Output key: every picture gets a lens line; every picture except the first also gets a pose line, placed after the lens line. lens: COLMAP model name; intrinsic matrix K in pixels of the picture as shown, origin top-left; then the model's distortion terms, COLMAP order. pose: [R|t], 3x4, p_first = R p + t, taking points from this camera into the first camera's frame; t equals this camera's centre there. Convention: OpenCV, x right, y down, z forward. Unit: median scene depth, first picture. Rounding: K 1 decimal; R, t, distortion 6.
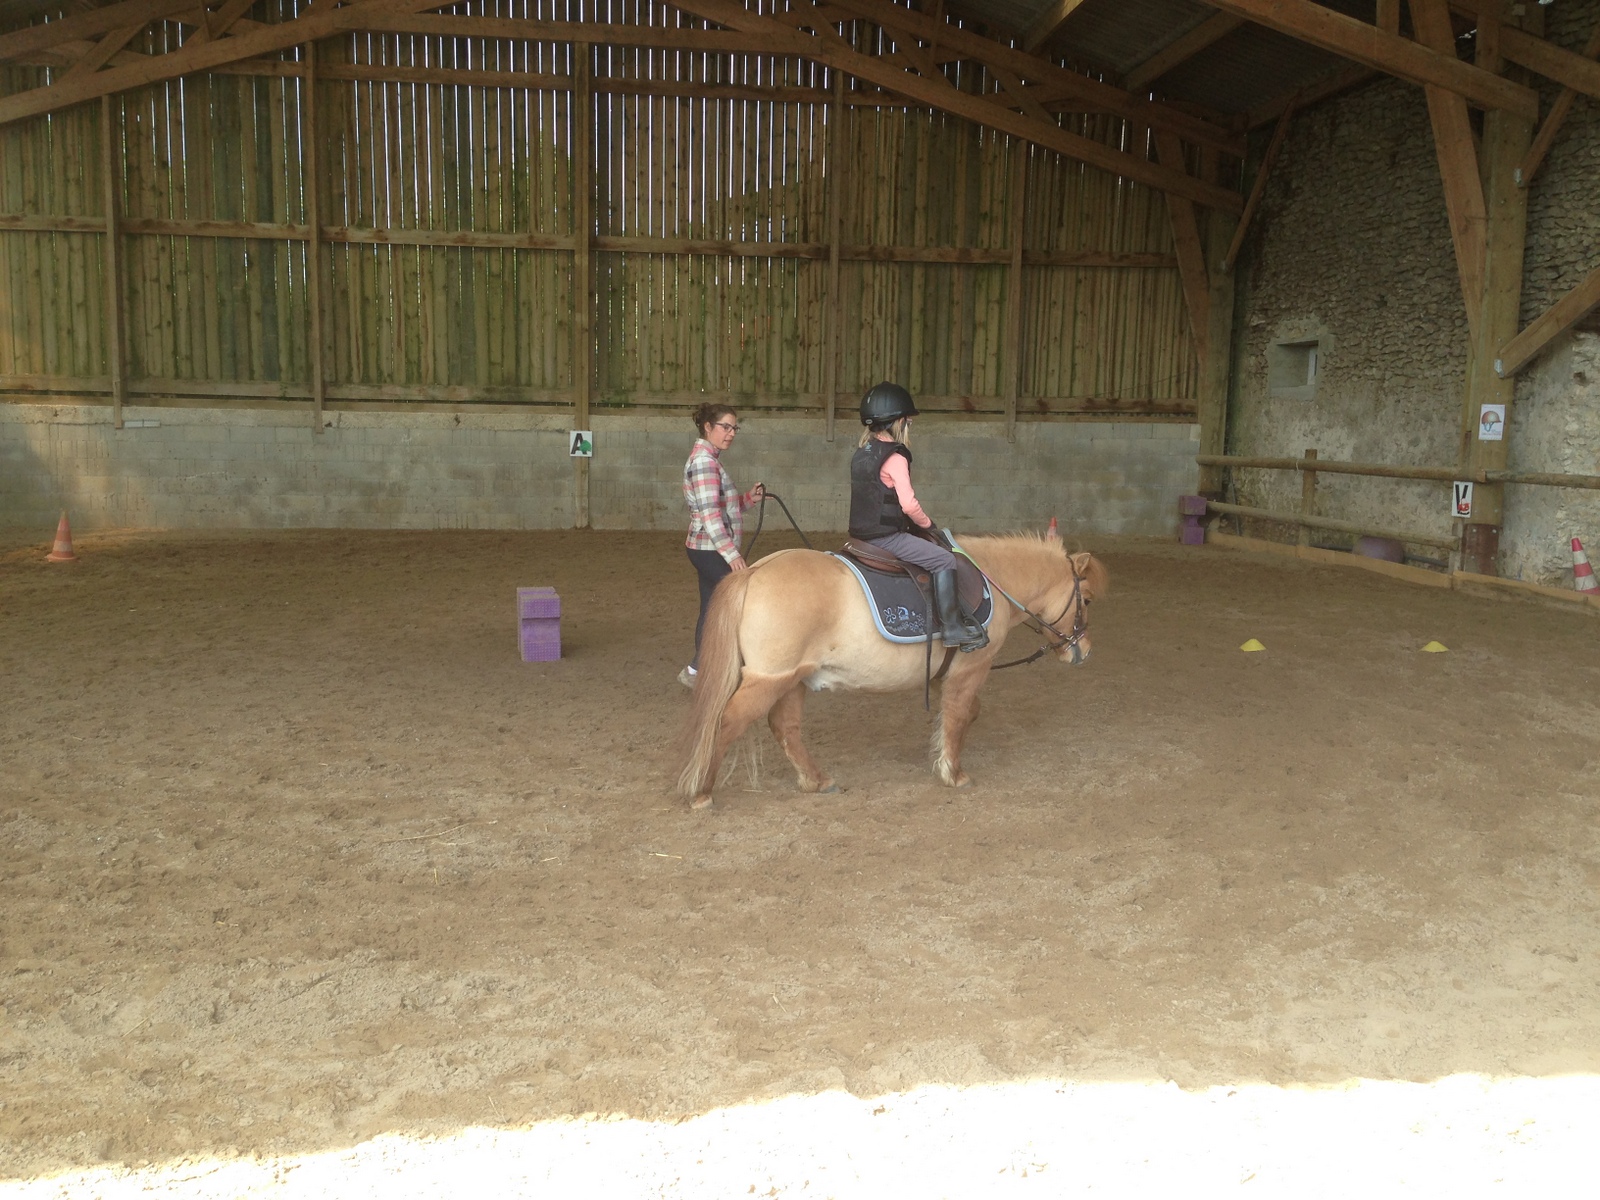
lens RADIAL K [[1432.3, 0, 776.4], [0, 1432.3, 587.6], [0, 0, 1]] dist [0.113440, -0.161195]
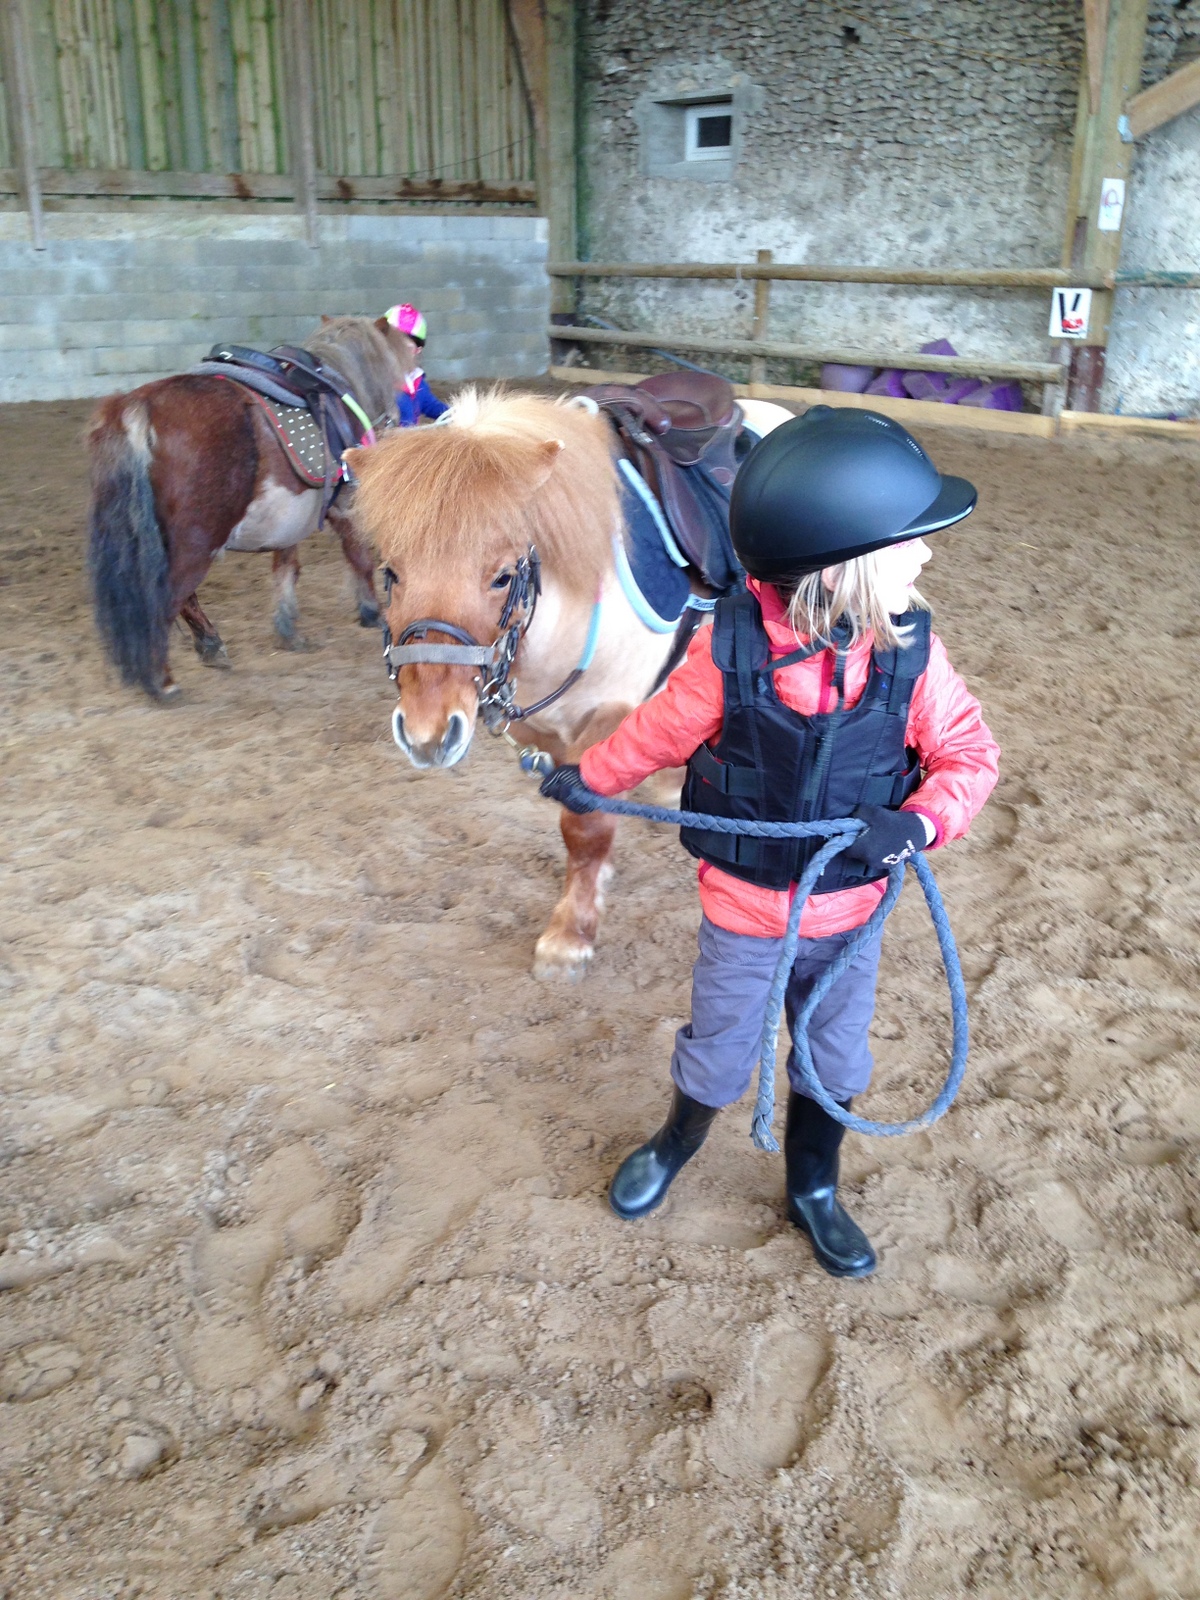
lens RADIAL K [[1486.5, 0, 591.0], [0, 1486.5, 785.3], [0, 0, 1]] dist [-0.001608, 0.000000]
pose [[0.849432, -0.198773, 0.488830, -0.129001], [0.074297, 0.962165, 0.262140, -0.035652], [-0.522442, -0.186352, 0.832062, 0.345837]]
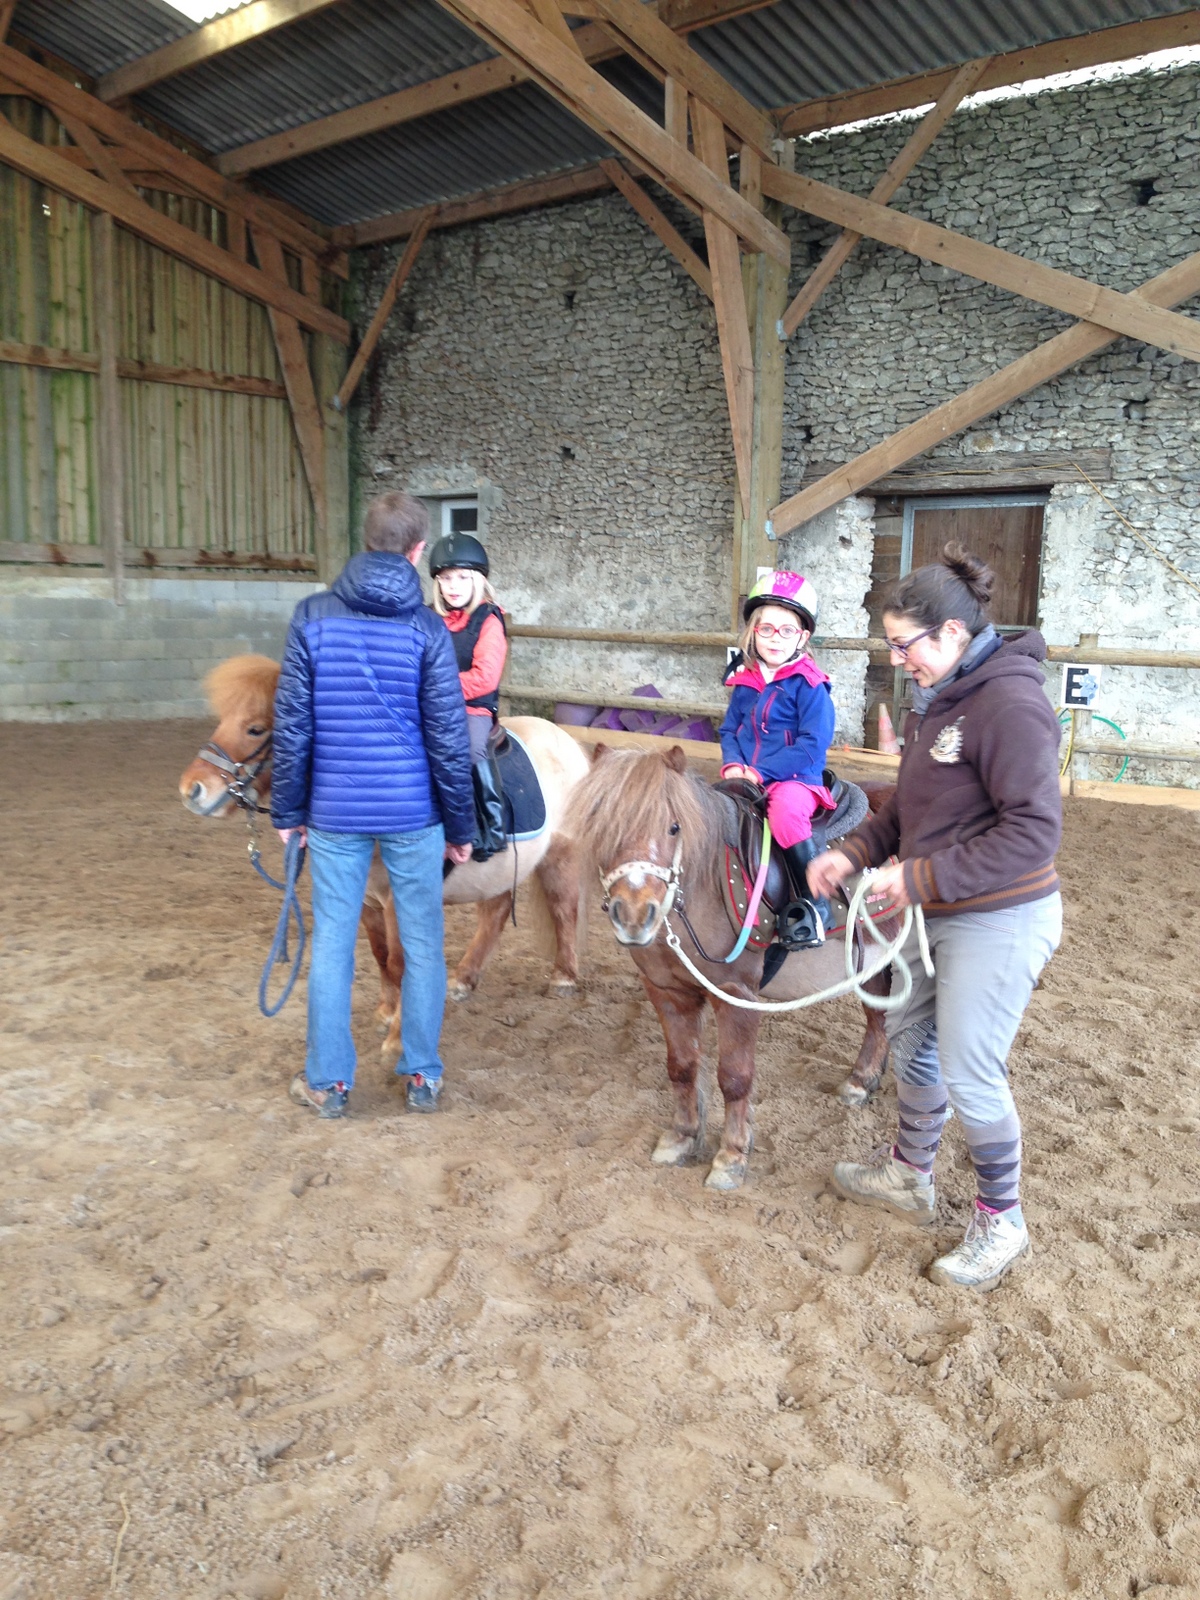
lens RADIAL K [[1432.3, 0, 578.9], [0, 1432.3, 774.7], [0, 0, 1]] dist [0.113440, -0.161195]
pose [[0.767487, -0.086664, 0.635180, -0.171079], [0.070562, 0.996220, 0.050665, -0.034873], [-0.637169, 0.005935, 0.770701, 0.263489]]
